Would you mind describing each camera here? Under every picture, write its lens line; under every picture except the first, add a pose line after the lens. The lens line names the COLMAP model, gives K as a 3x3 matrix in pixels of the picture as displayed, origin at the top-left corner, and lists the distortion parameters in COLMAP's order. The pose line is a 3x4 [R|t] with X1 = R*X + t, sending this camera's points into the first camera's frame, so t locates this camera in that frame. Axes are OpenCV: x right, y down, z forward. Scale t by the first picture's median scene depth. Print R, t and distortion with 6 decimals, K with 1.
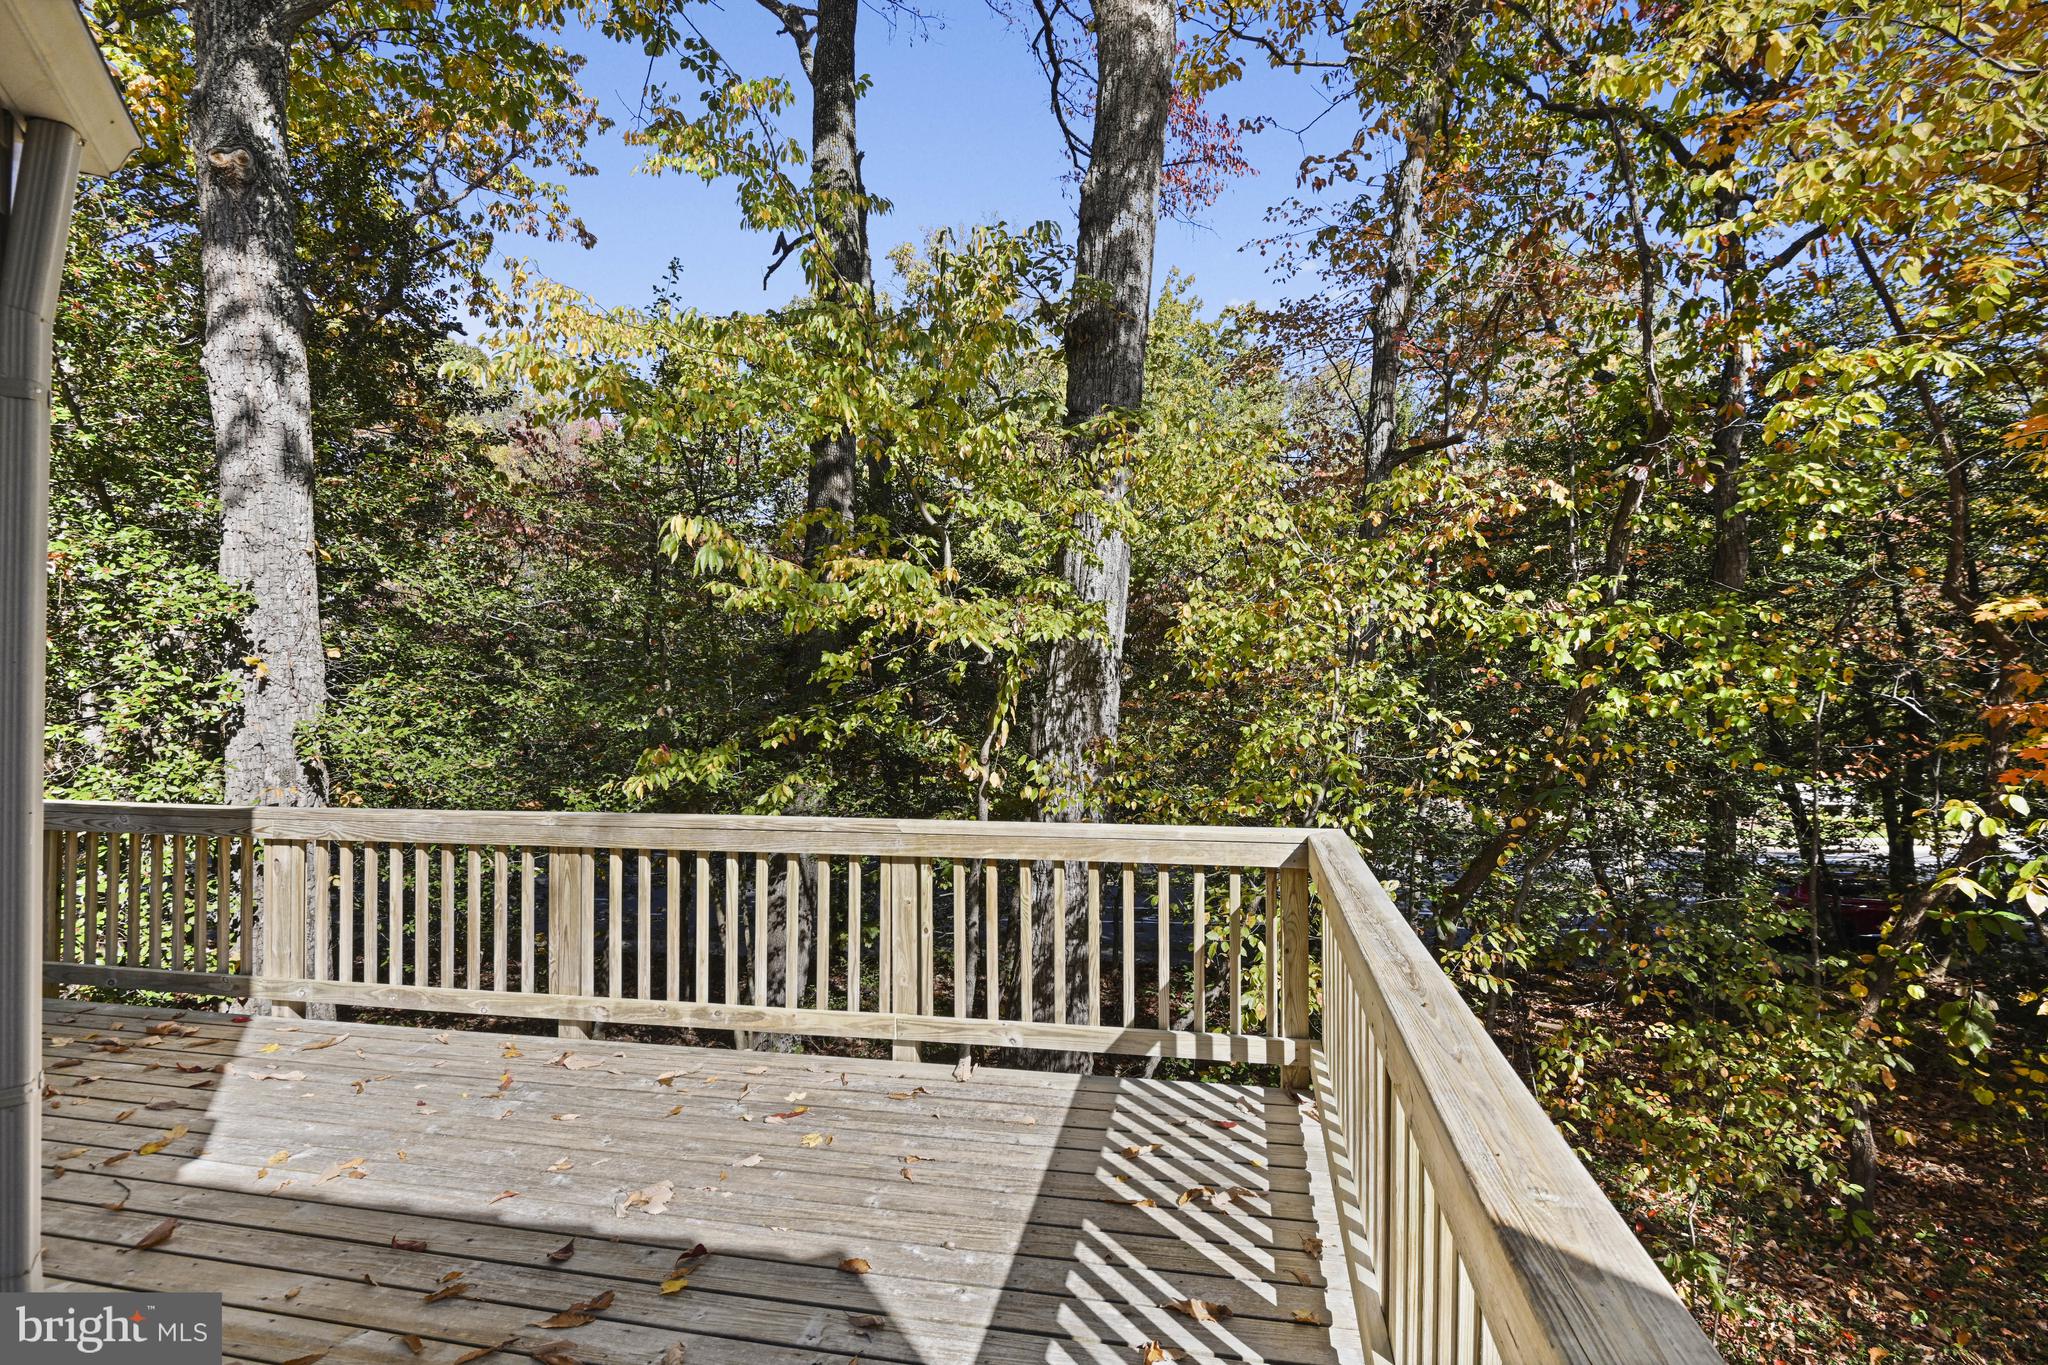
lens RADIAL K [[947.3, 0, 1024.0], [0, 947.3, 682.5], [0, 0, 1]] dist [-0.018596, -0.000683]
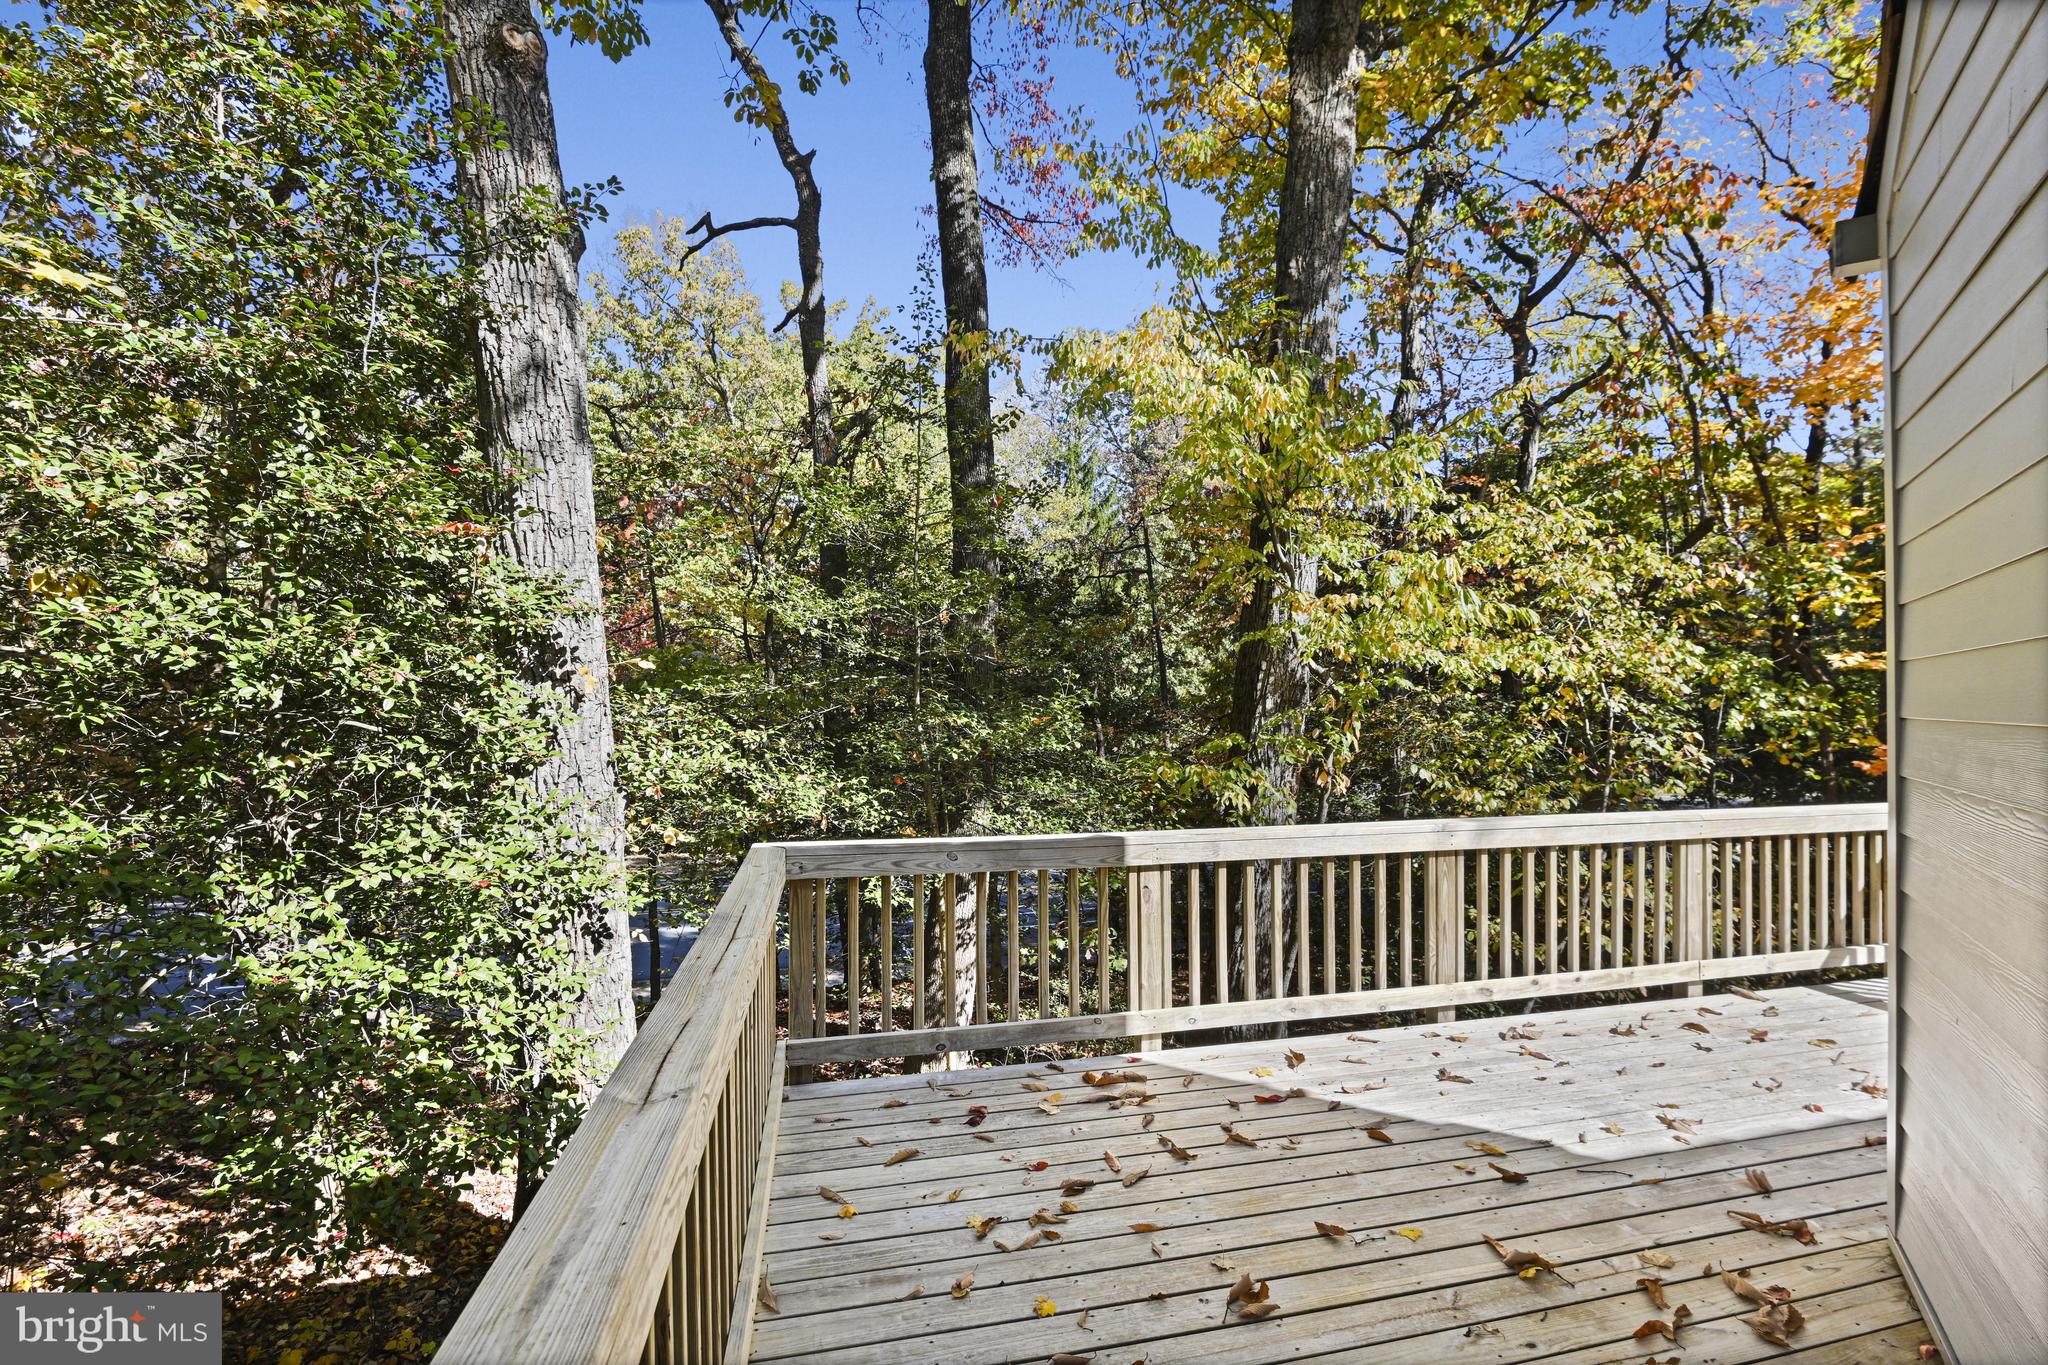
lens RADIAL K [[921.1, 0, 1016.5], [0, 921.1, 710.7], [0, 0, 1]] dist [-0.019031, -0.000205]
pose [[0.918531, 0.002641, 0.395341, -0.836087], [-0.007487, 0.999915, 0.010715, -0.001062], [-0.395279, -0.012802, 0.918472, 0.122621]]
